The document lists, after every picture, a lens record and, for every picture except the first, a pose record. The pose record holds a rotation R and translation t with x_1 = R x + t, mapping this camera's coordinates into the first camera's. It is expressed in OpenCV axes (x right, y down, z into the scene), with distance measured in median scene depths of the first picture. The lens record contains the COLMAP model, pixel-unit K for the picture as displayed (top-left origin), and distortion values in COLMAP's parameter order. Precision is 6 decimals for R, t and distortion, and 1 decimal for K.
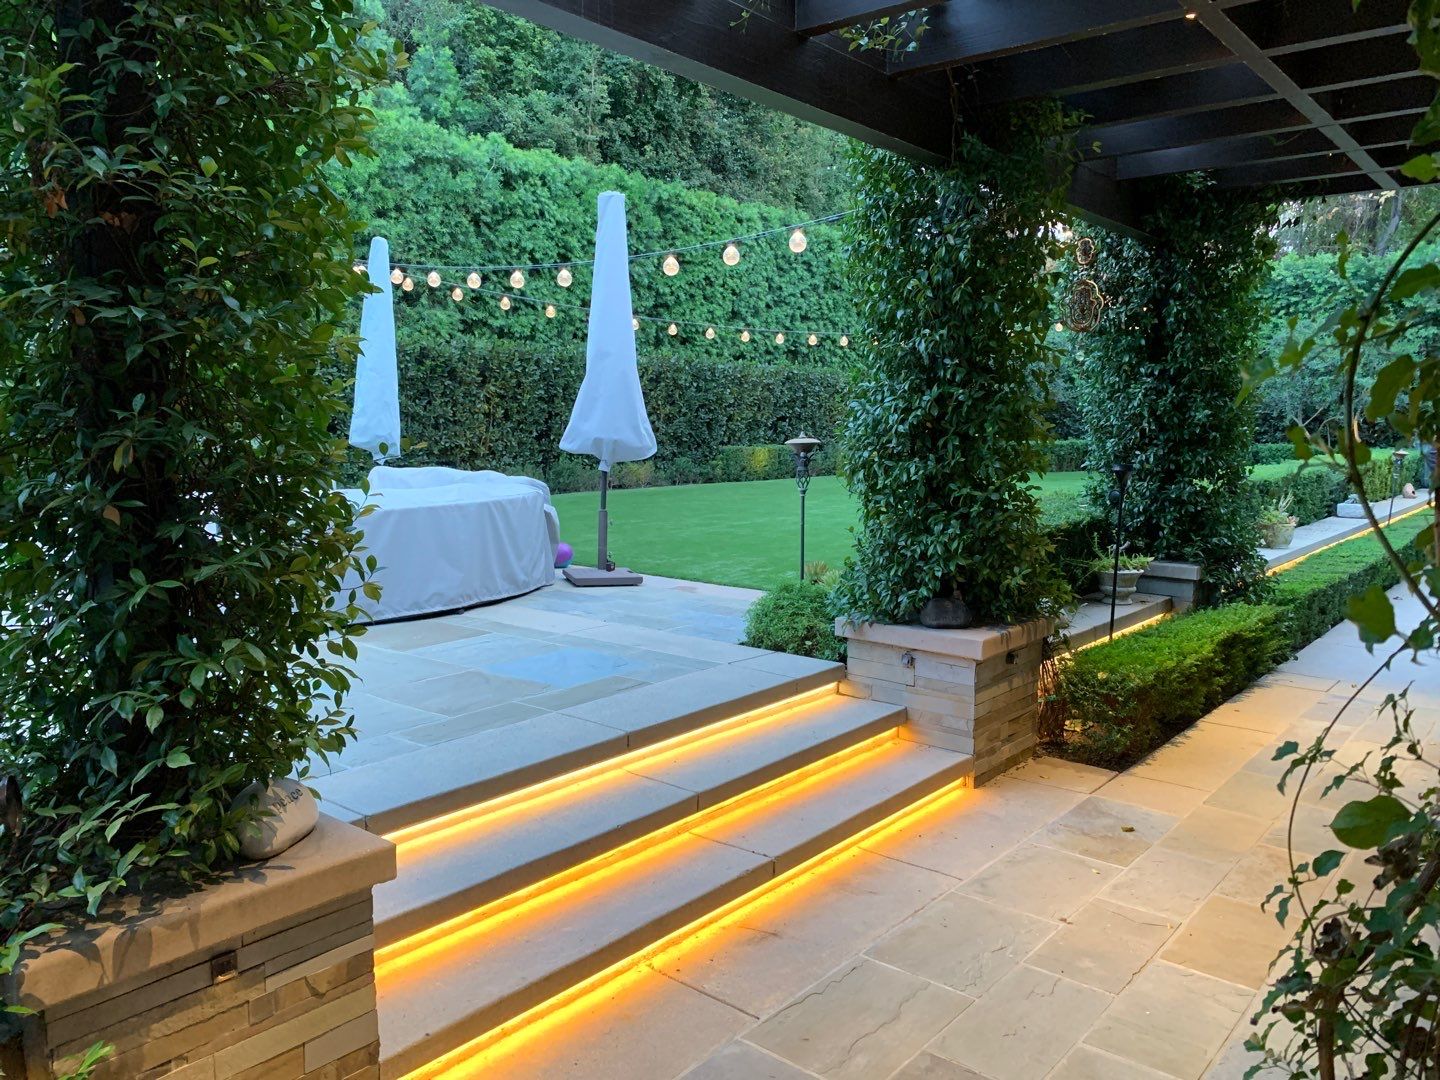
lens RADIAL K [[1084.2, 0, 713.8], [0, 1084.2, 542.3], [0, 0, 1]] dist [0.077248, -0.092253]
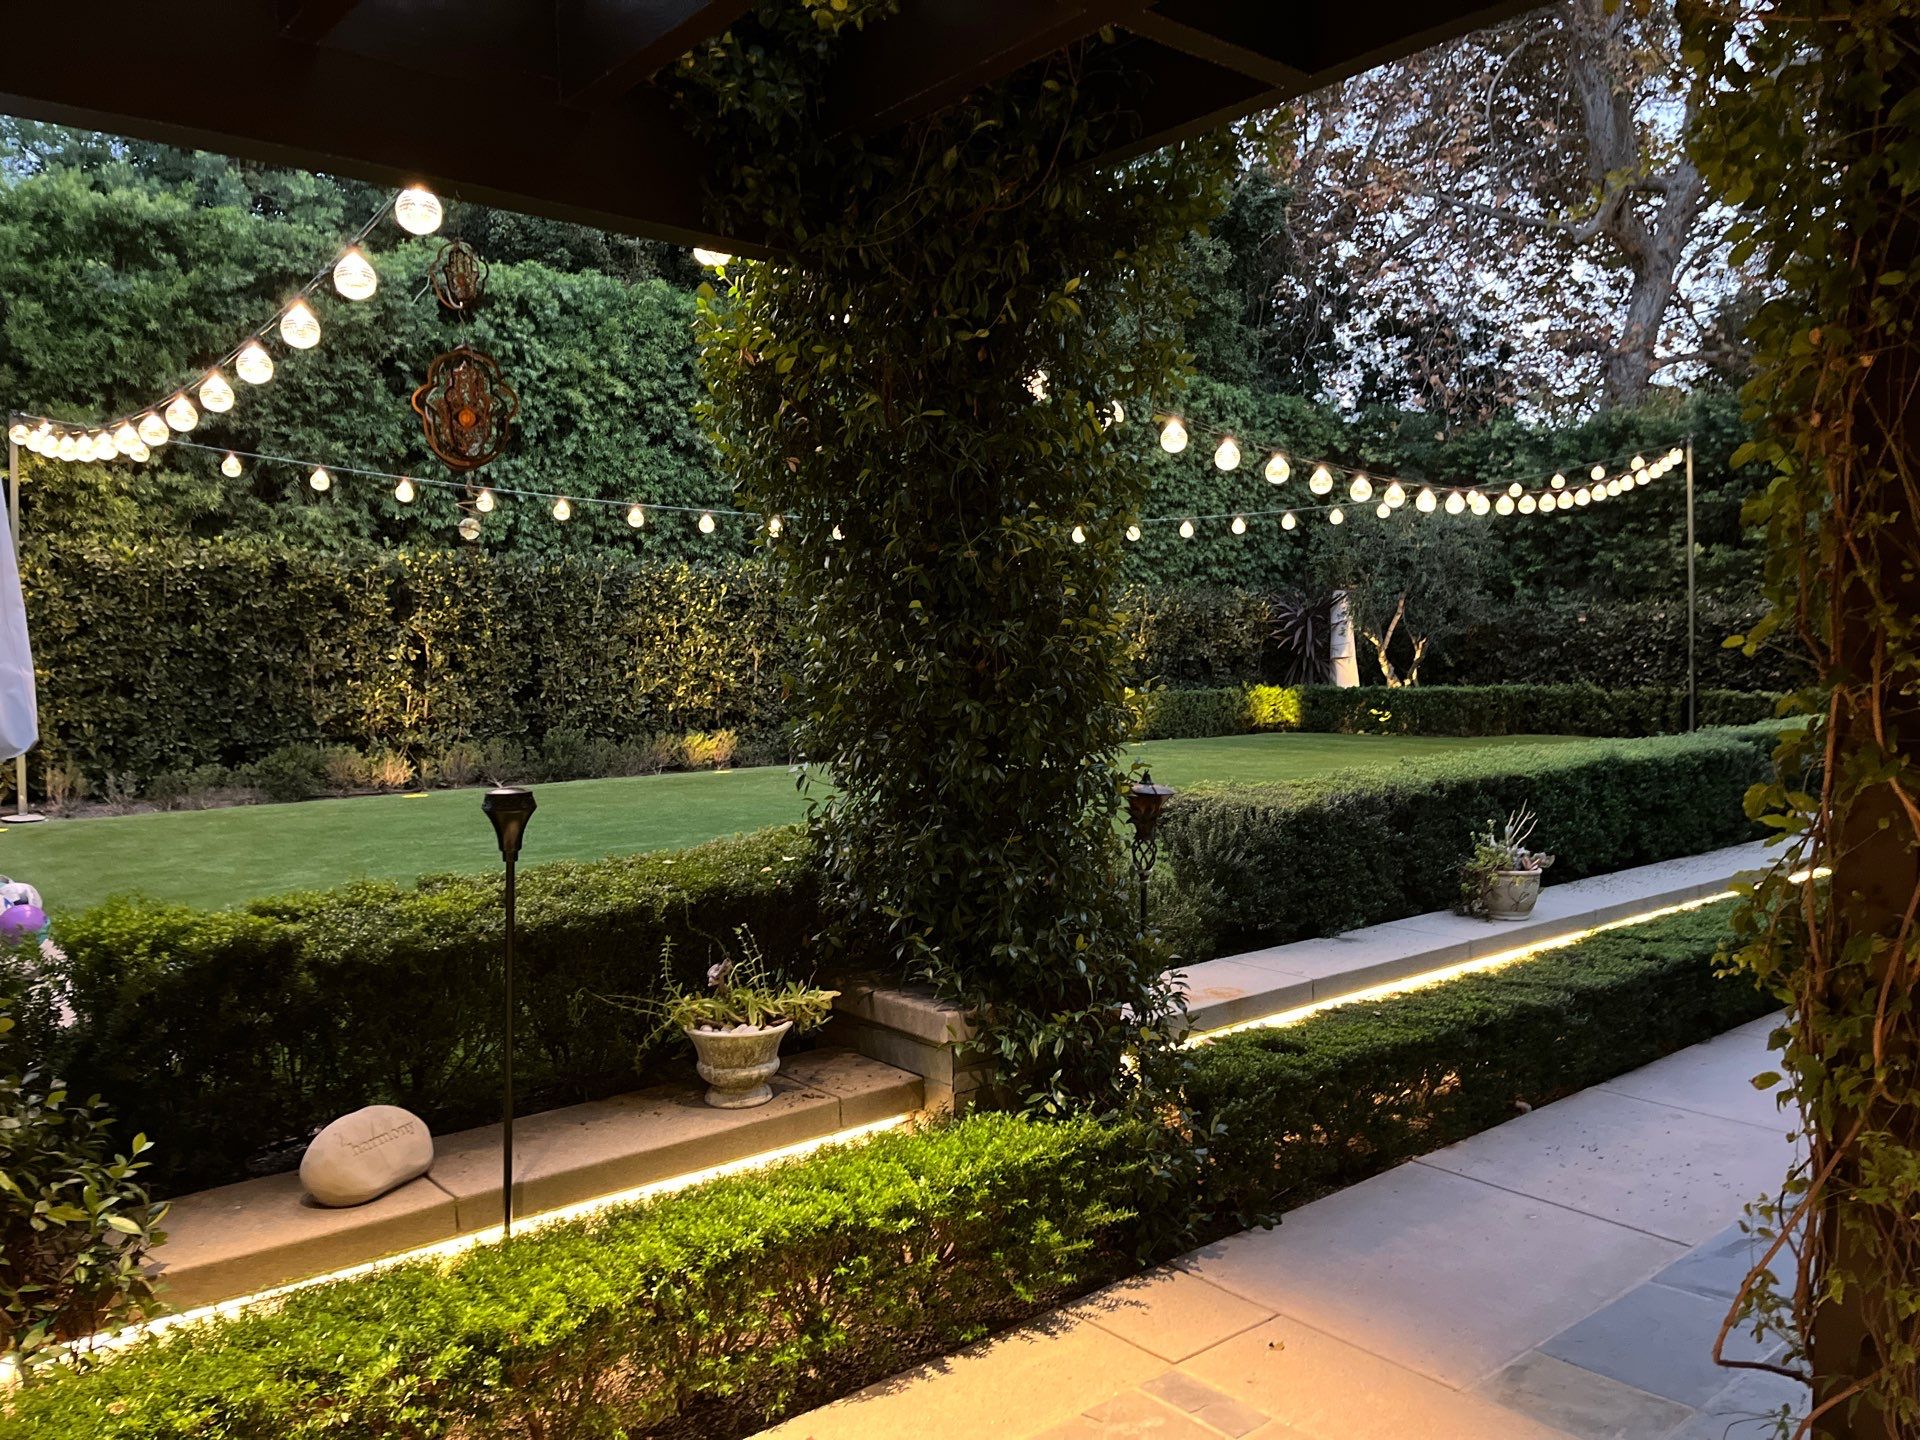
lens RADIAL K [[1449.0, 0, 960.0], [0, 1449.0, 720.0], [0, 0, 1]] dist [0.070177, 0.001232]
pose [[0.984434, -0.008427, -0.175553, 0.258480], [-0.003075, 0.997871, -0.065142, -0.027212], [0.175728, 0.064667, 0.982312, 0.199838]]
